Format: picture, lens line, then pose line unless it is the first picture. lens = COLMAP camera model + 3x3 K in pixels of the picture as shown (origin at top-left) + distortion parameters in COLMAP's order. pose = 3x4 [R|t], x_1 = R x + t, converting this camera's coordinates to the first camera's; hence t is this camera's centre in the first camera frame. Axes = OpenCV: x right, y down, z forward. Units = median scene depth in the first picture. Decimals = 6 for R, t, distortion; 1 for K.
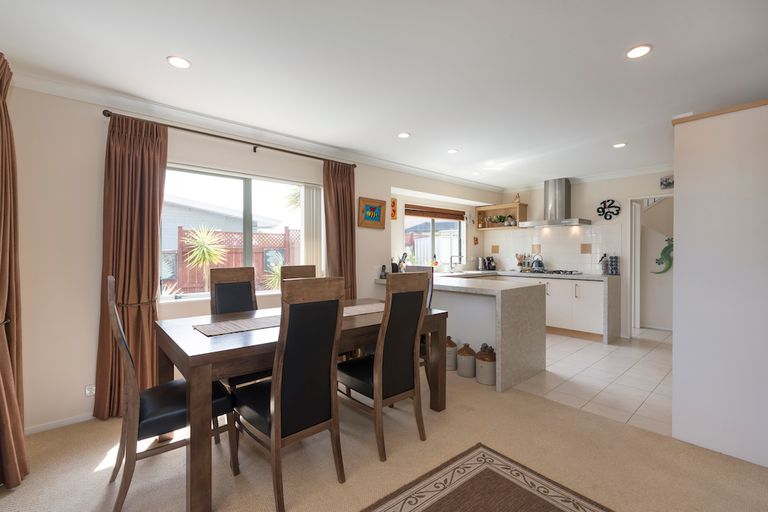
lens RADIAL K [[344.0, 0, 388.8], [0, 344.0, 248.4], [0, 0, 1]] dist [-0.002764, -0.000252]
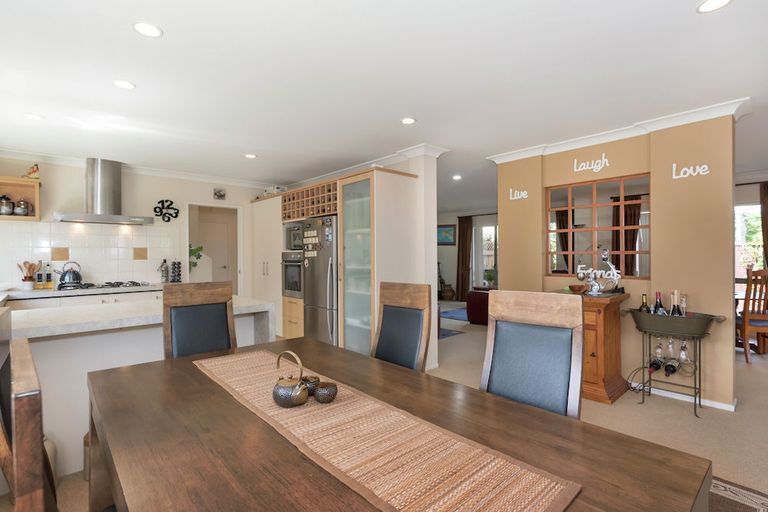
lens RADIAL K [[375.3, 0, 382.1], [0, 375.3, 258.3], [0, 0, 1]] dist [-0.001217, 0.000980]
pose [[-0.004690, -0.009689, 0.999942, -0.331479], [-0.006806, 0.999930, 0.009657, -0.000971], [-0.999966, -0.006761, -0.004755, 0.415370]]
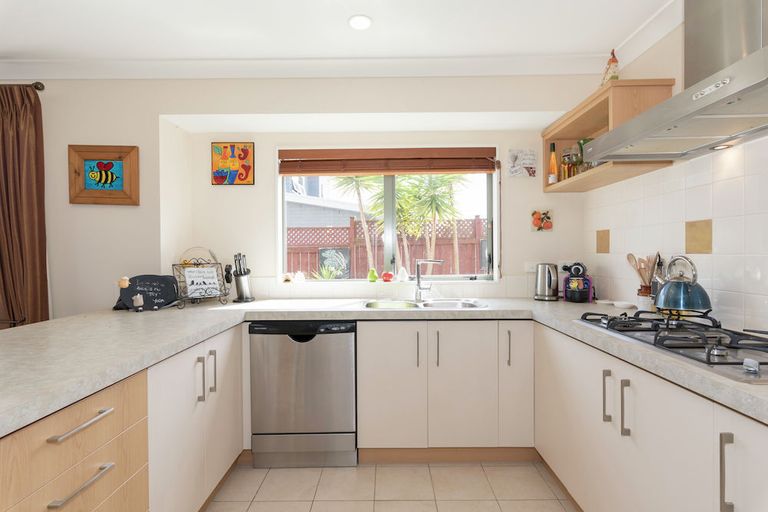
lens RADIAL K [[389.0, 0, 385.7], [0, 389.0, 255.8], [0, 0, 1]] dist [-0.002797, -0.001393]
pose [[0.738878, 0.000523, -0.673840, 0.496367], [0.015064, 0.999737, 0.017293, 0.008630], [0.673671, -0.022928, 0.738675, 0.676273]]
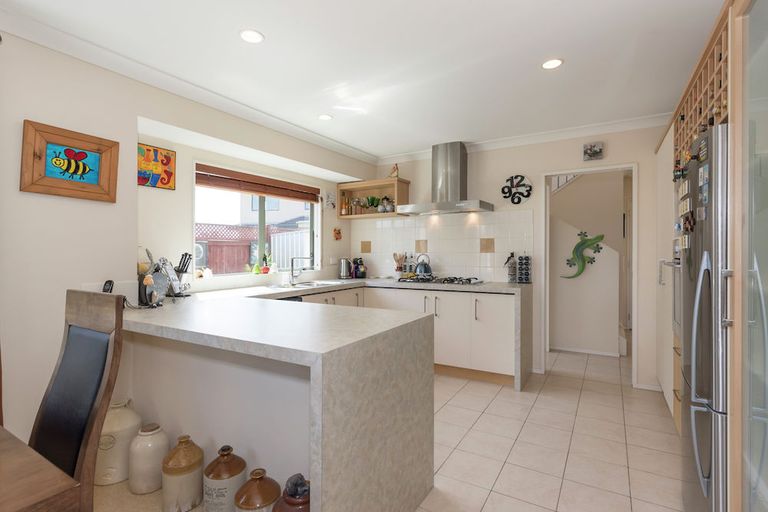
lens RADIAL K [[375.3, 0, 384.6], [0, 375.3, 248.2], [0, 0, 1]] dist [-0.001217, 0.000980]
pose [[0.956456, -0.001730, 0.291870, 0.152940], [0.001031, 0.999996, 0.002549, 0.003924], [-0.291873, -0.002137, 0.956455, 0.332220]]
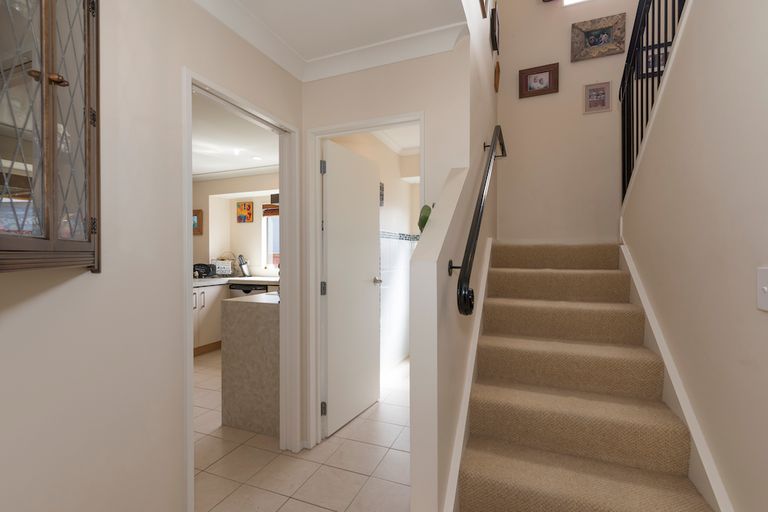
lens RADIAL K [[344.0, 0, 385.5], [0, 344.0, 255.0], [0, 0, 1]] dist [-0.002764, -0.000252]
pose [[0.441452, 0.008441, -0.897245, 1.043352], [0.017892, 0.999674, 0.018208, 0.002060], [0.897106, -0.024092, 0.441157, 0.847957]]
